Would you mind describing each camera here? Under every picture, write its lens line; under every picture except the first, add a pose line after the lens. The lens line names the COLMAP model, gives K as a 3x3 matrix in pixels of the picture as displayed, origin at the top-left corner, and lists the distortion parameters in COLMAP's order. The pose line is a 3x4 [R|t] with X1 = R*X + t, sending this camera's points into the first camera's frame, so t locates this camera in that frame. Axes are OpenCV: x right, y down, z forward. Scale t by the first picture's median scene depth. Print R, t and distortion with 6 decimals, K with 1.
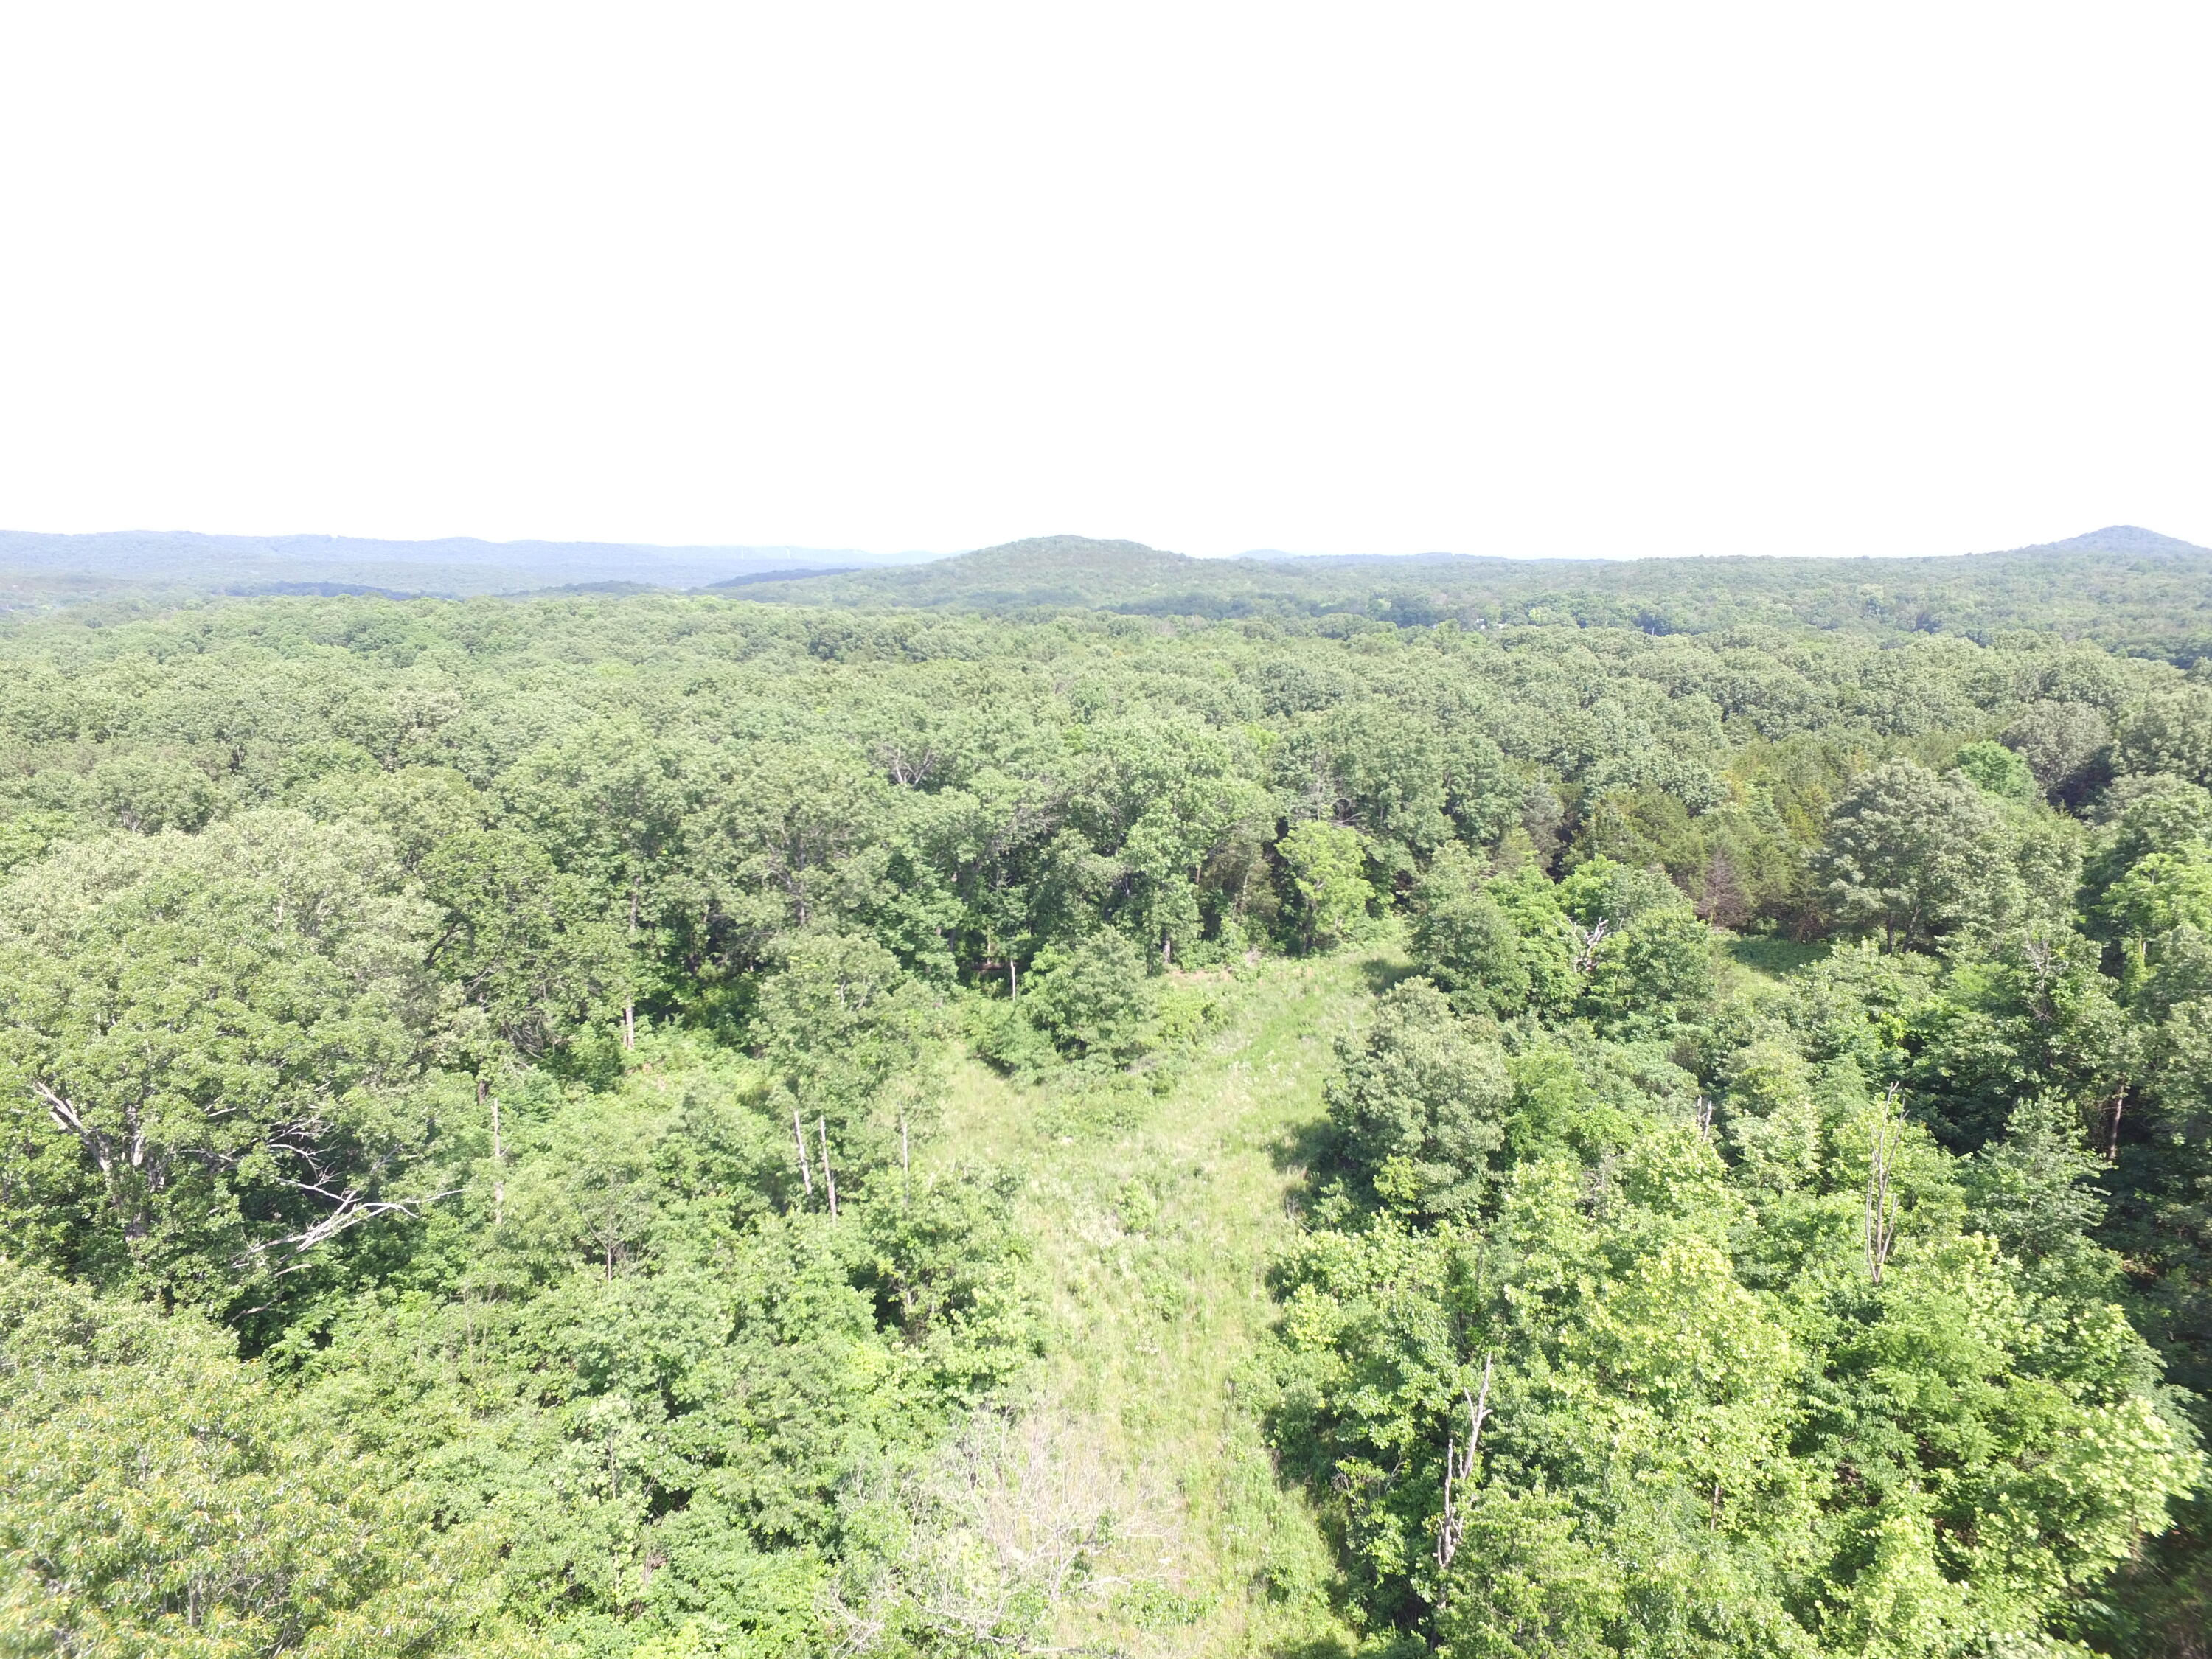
lens RADIAL K [[1293.6, 0, 1106.0], [0, 1293.6, 829.5], [0, 0, 1]] dist [0.000390, 0.011931]
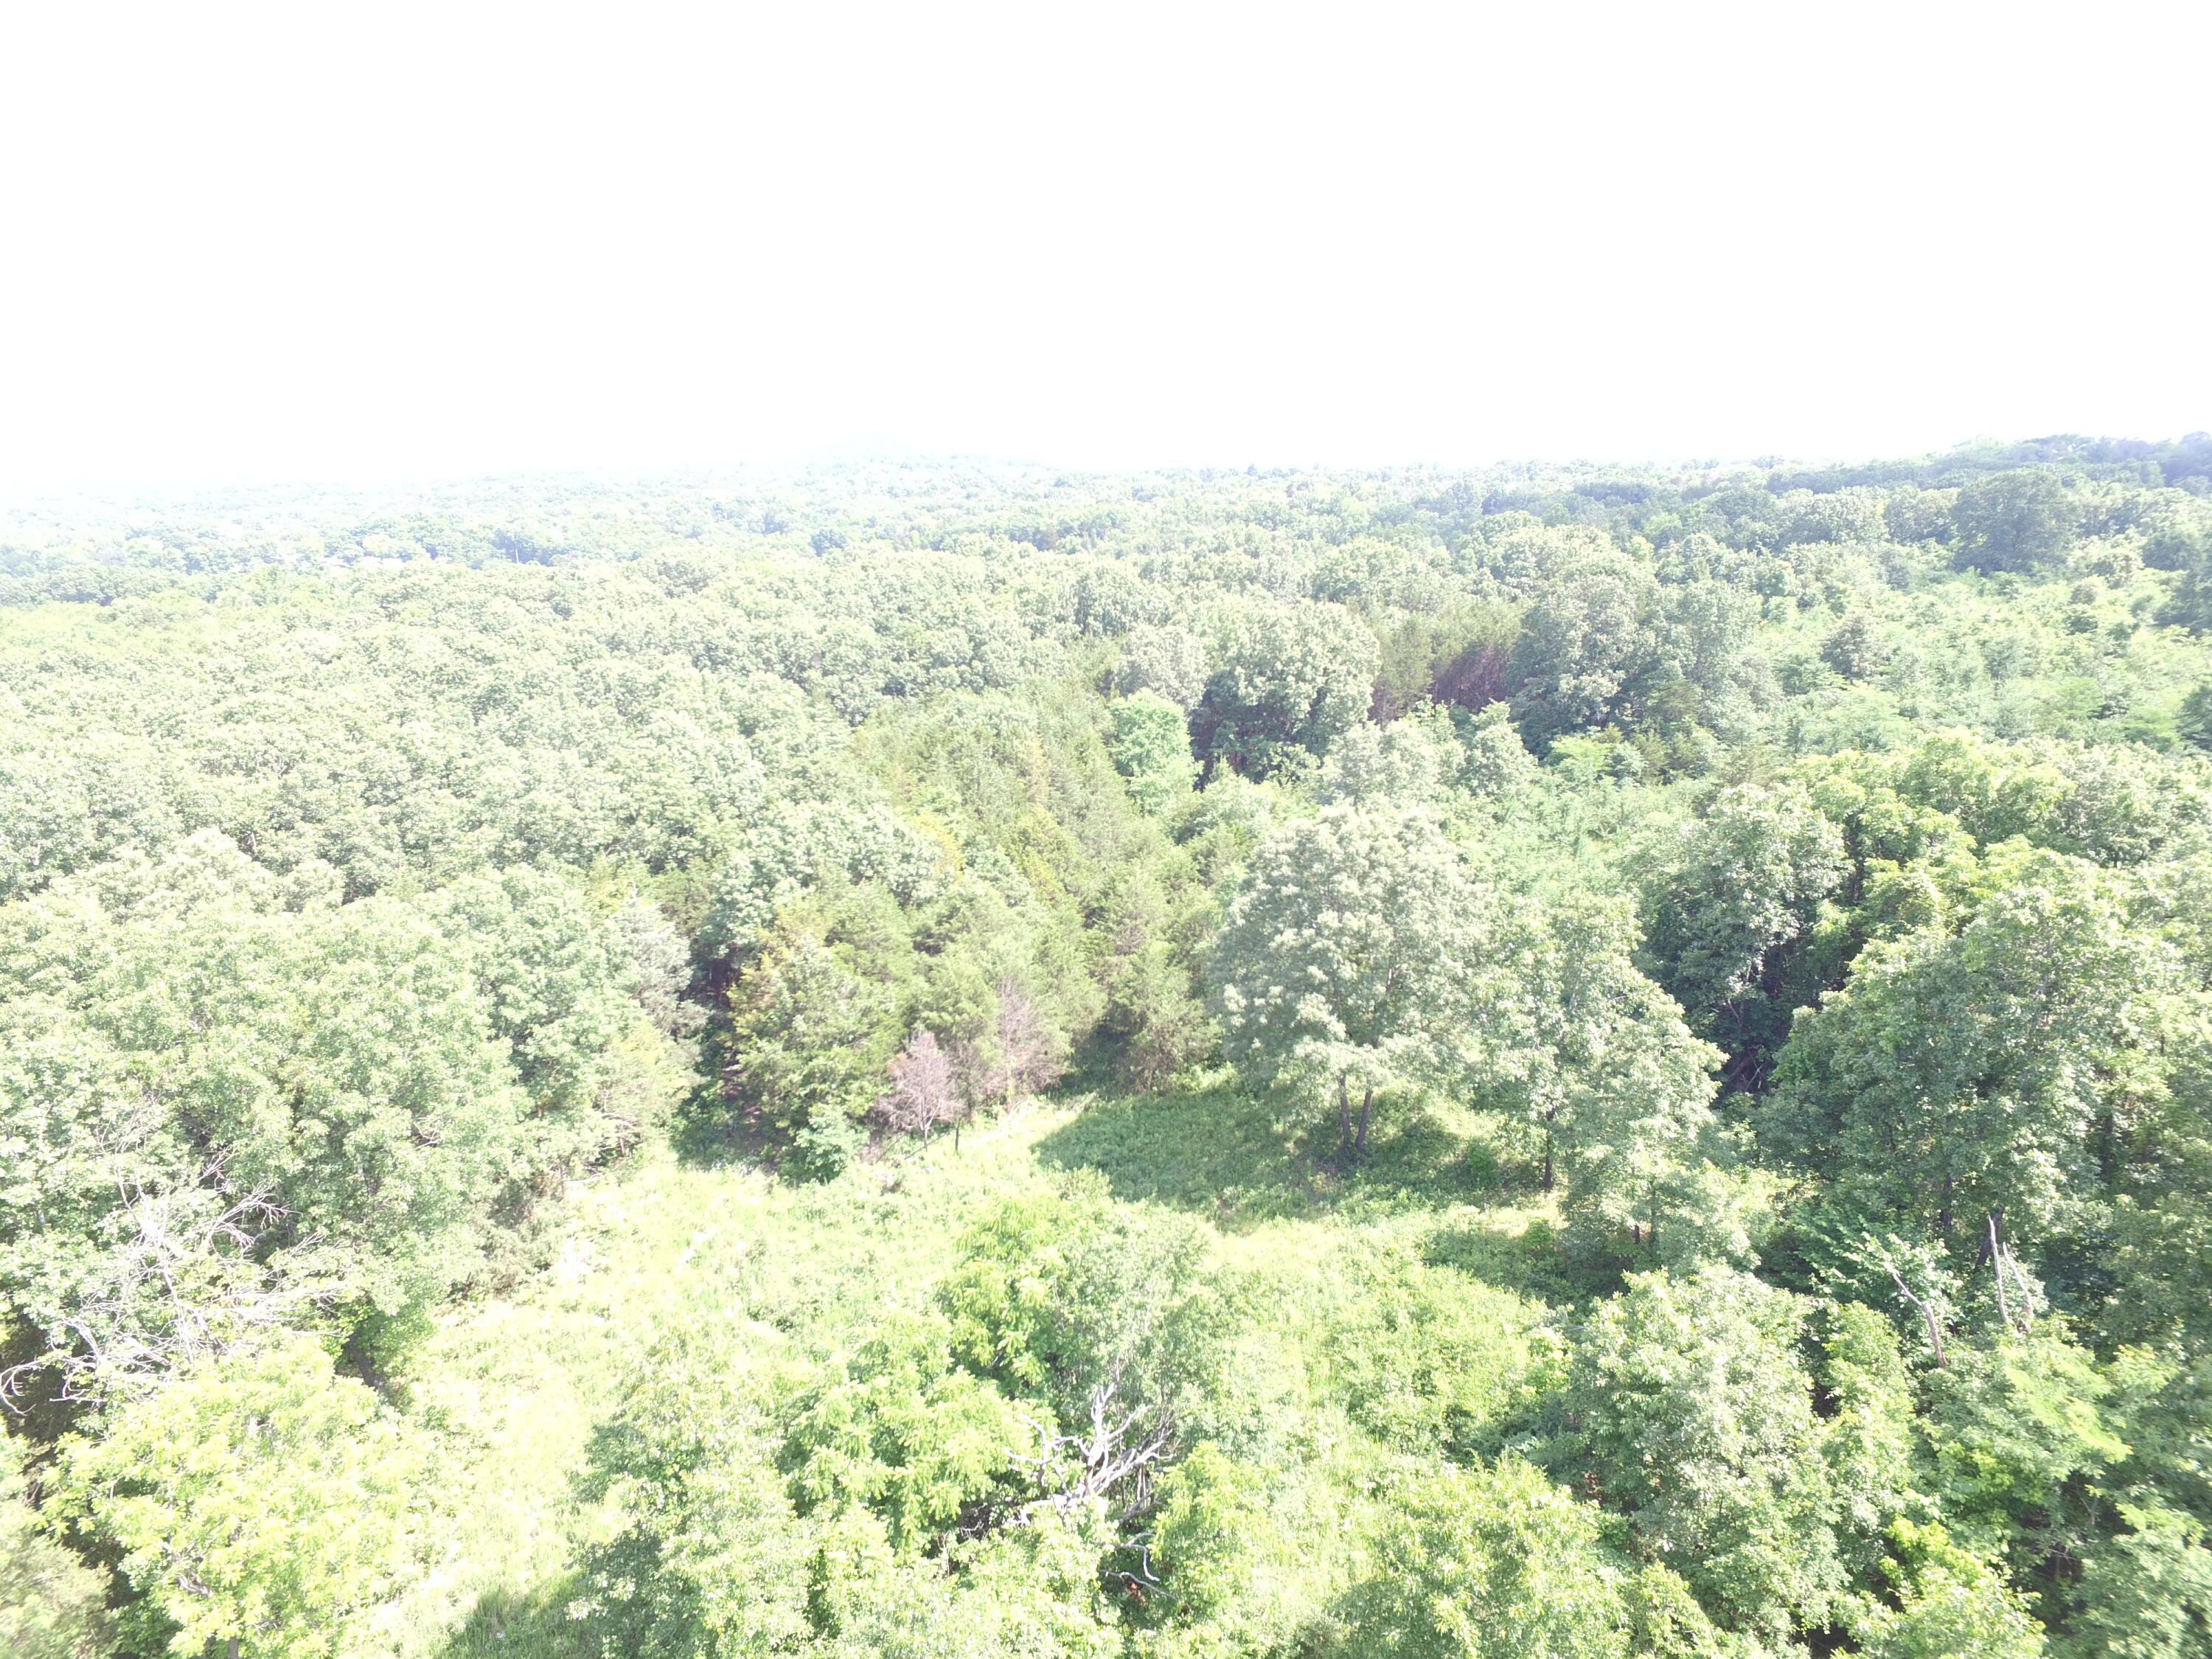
lens RADIAL K [[1293.6, 0, 1106.0], [0, 1293.6, 829.5], [0, 0, 1]] dist [0.000390, 0.011931]
pose [[0.670563, -0.236341, 0.703199, 0.100038], [0.190266, 0.970980, 0.144904, -0.108934], [-0.717038, 0.036627, 0.696071, 0.495649]]
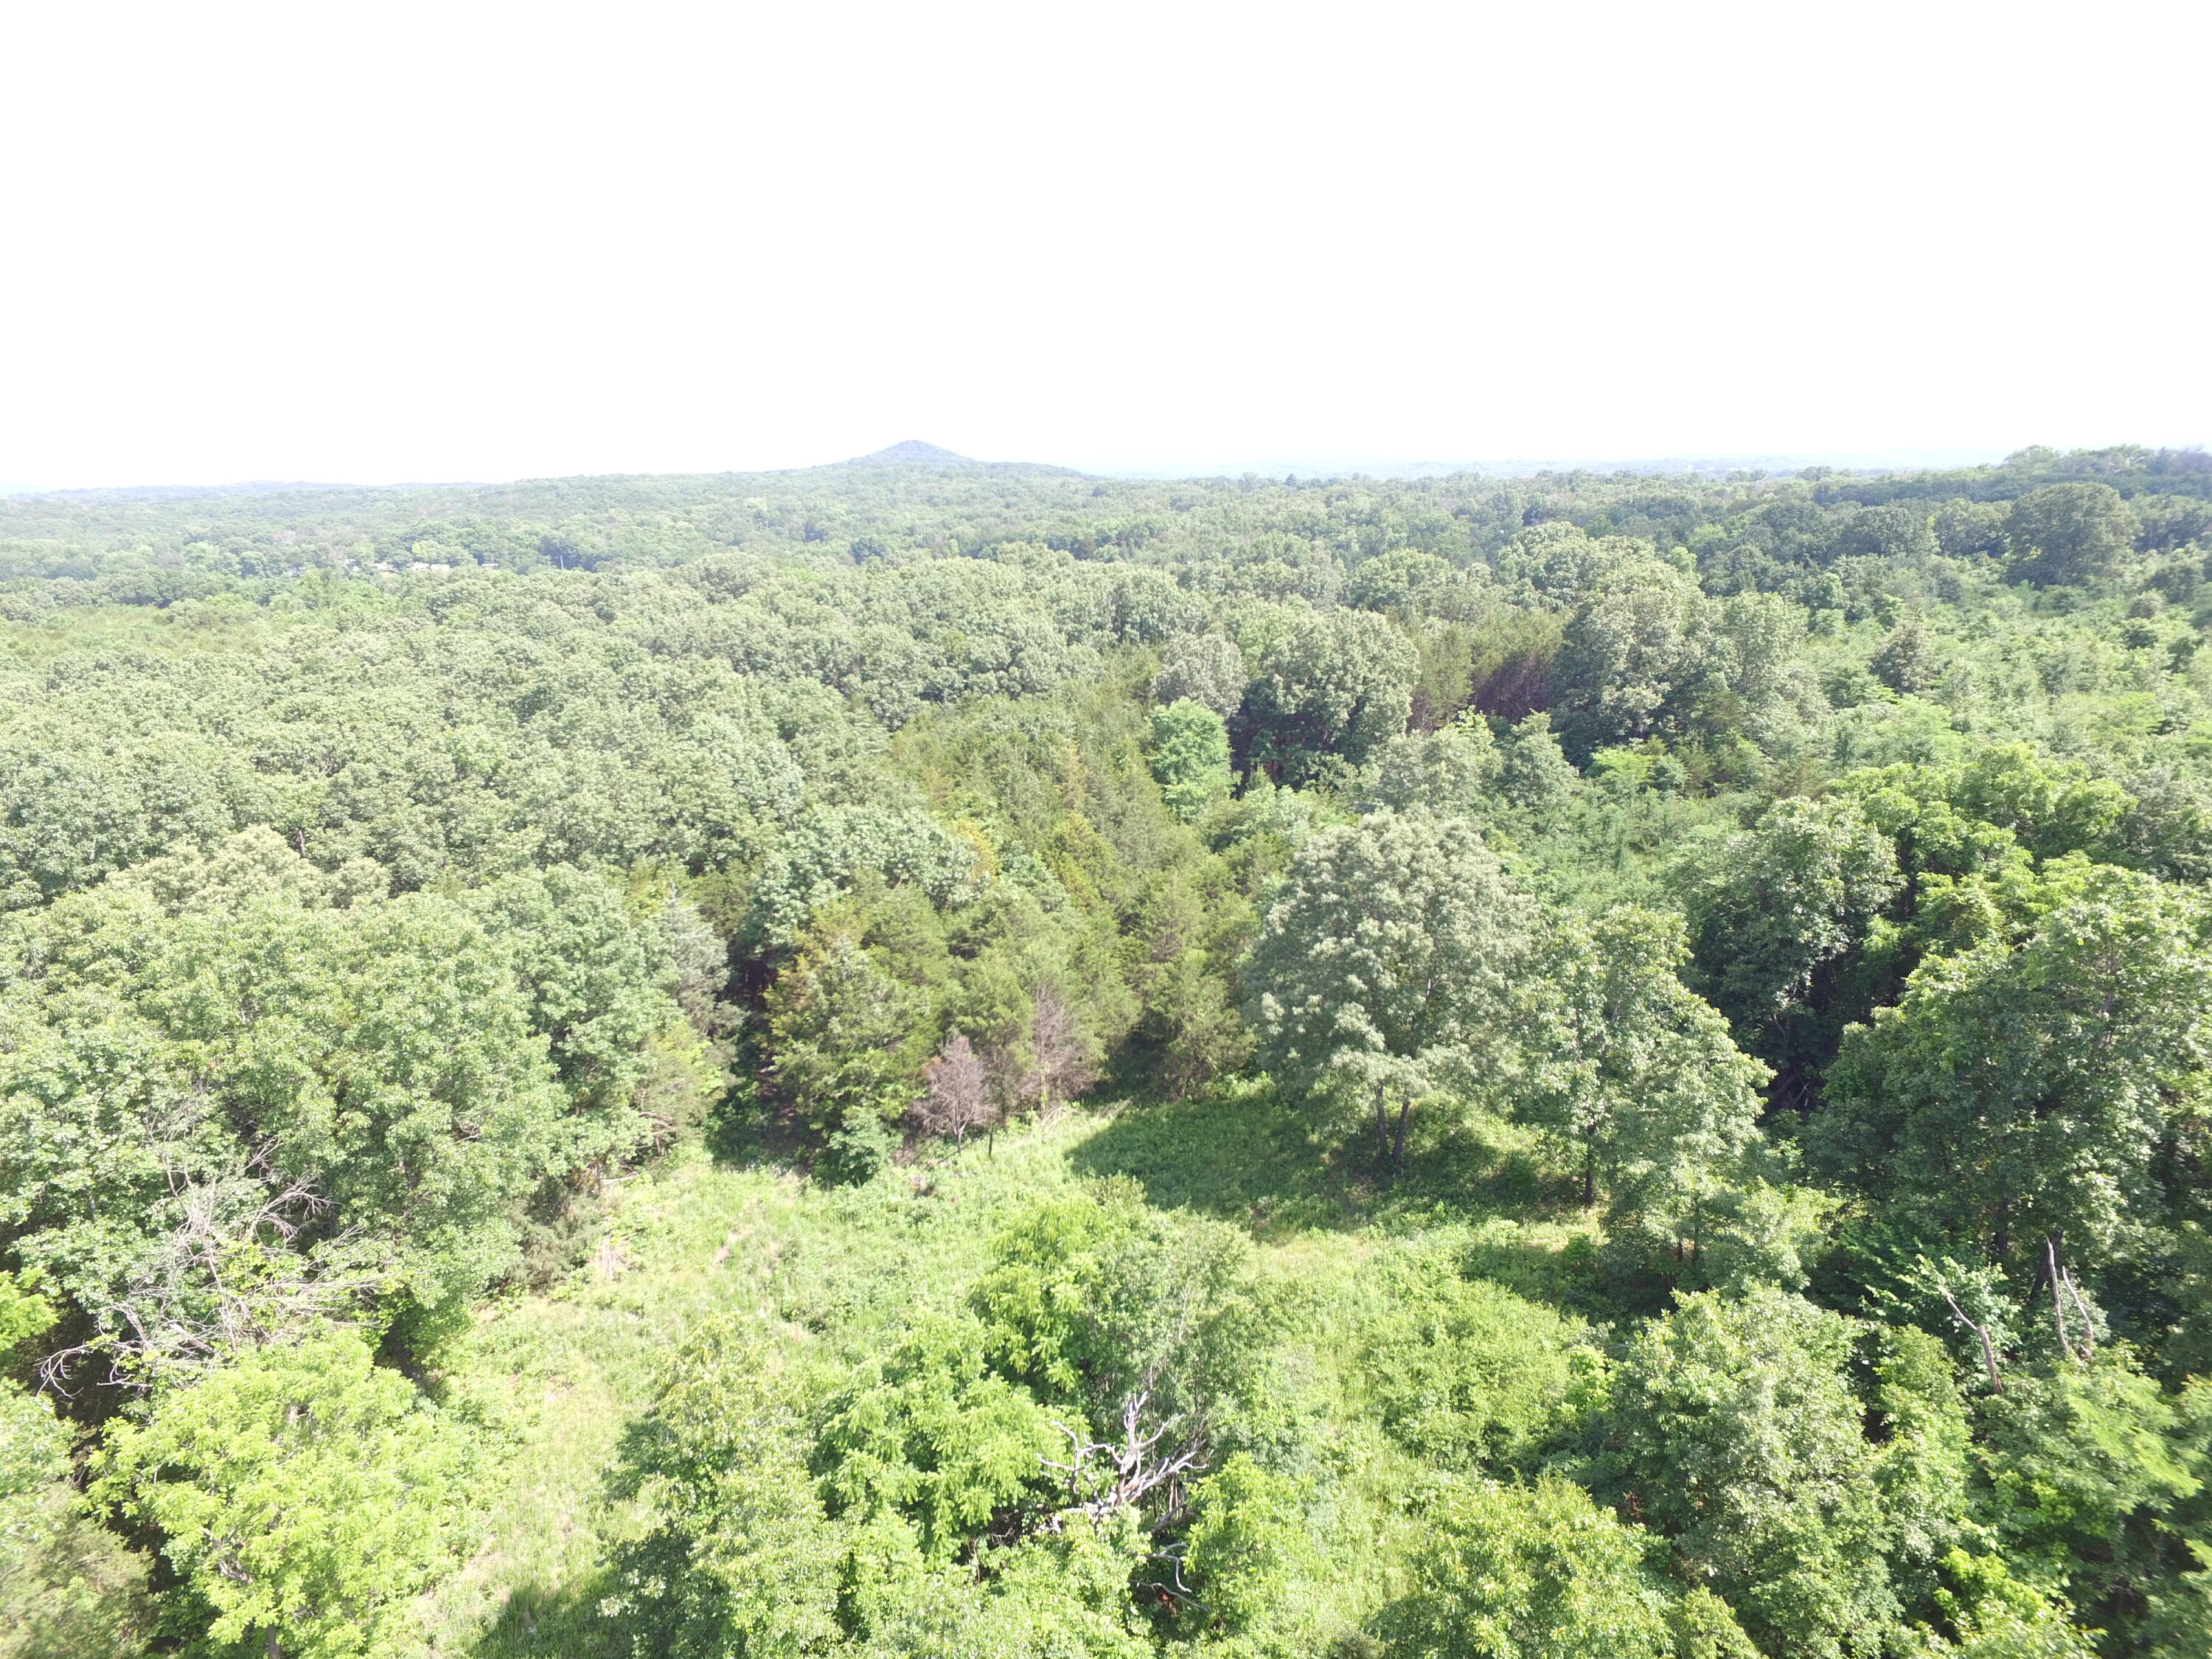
lens RADIAL K [[1289.2, 0, 1108.1], [0, 1289.2, 830.7], [0, 0, 1]] dist [0.000435, 0.010543]
pose [[0.689620, -0.223505, 0.688818, 0.100177], [0.181880, 0.974148, 0.133996, -0.107394], [-0.700959, 0.032876, 0.712443, 0.499011]]
